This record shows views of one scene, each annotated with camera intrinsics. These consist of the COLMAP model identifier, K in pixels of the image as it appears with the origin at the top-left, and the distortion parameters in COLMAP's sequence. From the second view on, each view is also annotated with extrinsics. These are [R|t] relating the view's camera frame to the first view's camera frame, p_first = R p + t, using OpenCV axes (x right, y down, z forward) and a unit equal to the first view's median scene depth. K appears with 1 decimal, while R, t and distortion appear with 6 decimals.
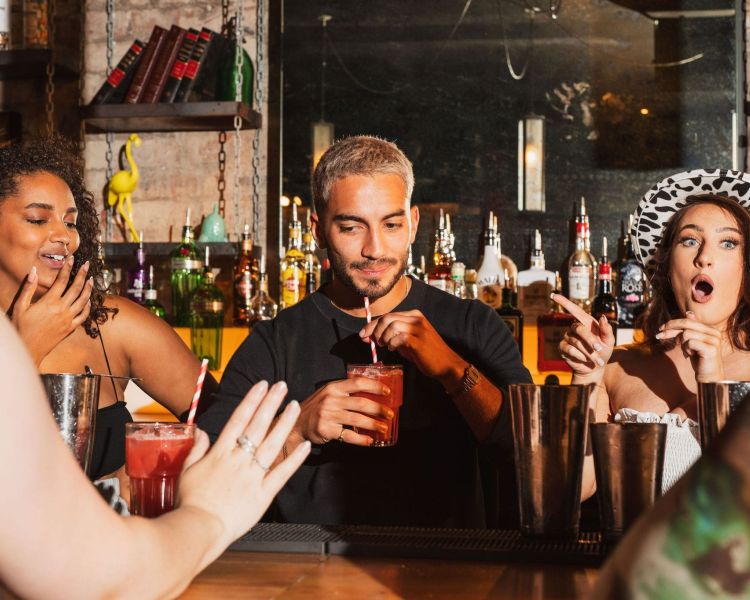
lens RADIAL K [[1240.5, 0, 376.4], [0, 1240.5, 298.9], [0, 0, 1]] dist [0.007143, 0.000000]
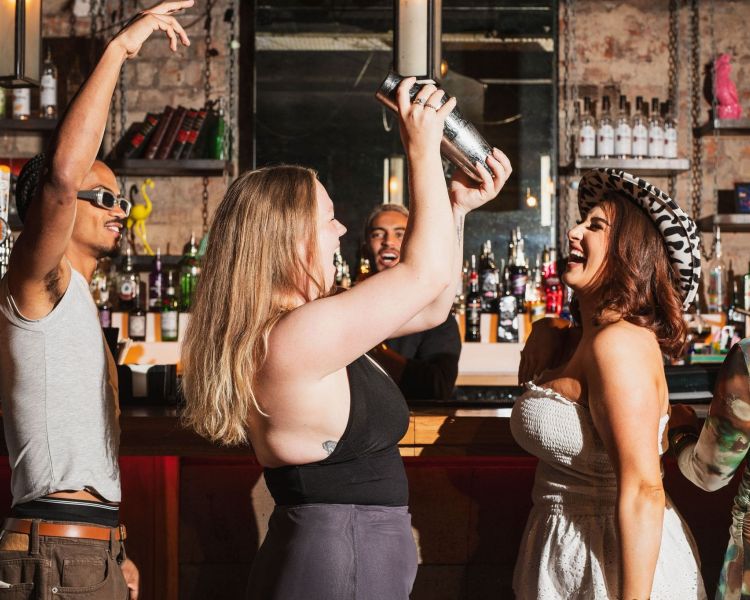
lens RADIAL K [[1240.5, 0, 370.2], [0, 1240.5, 303.6], [0, 0, 1]] dist [0.007143, 0.000000]
pose [[0.986941, 0.001301, 0.161080, -0.174970], [-0.002994, 0.999943, 0.010266, -0.004269], [-0.161057, -0.010615, 0.986888, -0.468004]]
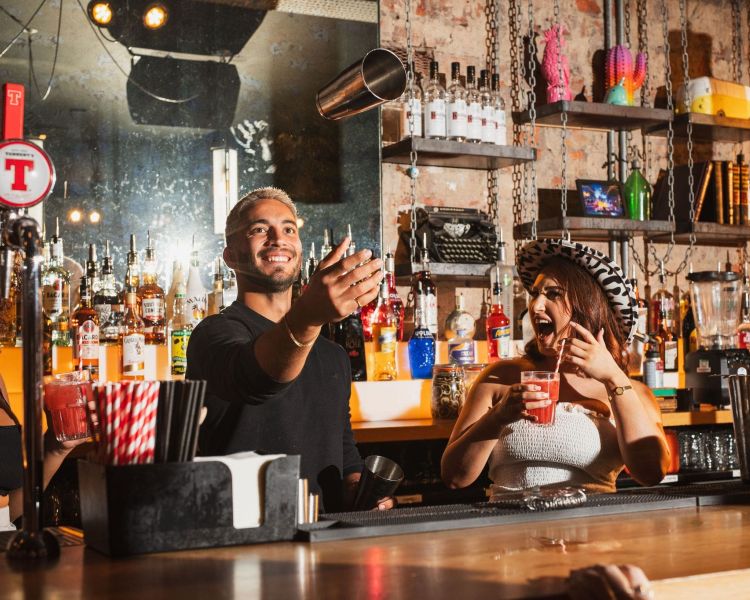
lens RADIAL K [[1240.5, 0, 373.0], [0, 1240.5, 298.0], [0, 0, 1]] dist [0.007143, 0.000000]
pose [[0.797943, 0.007382, 0.602687, -0.398398], [0.004554, 0.999823, -0.018276, 0.003875], [-0.602715, 0.017328, 0.797768, 0.056389]]
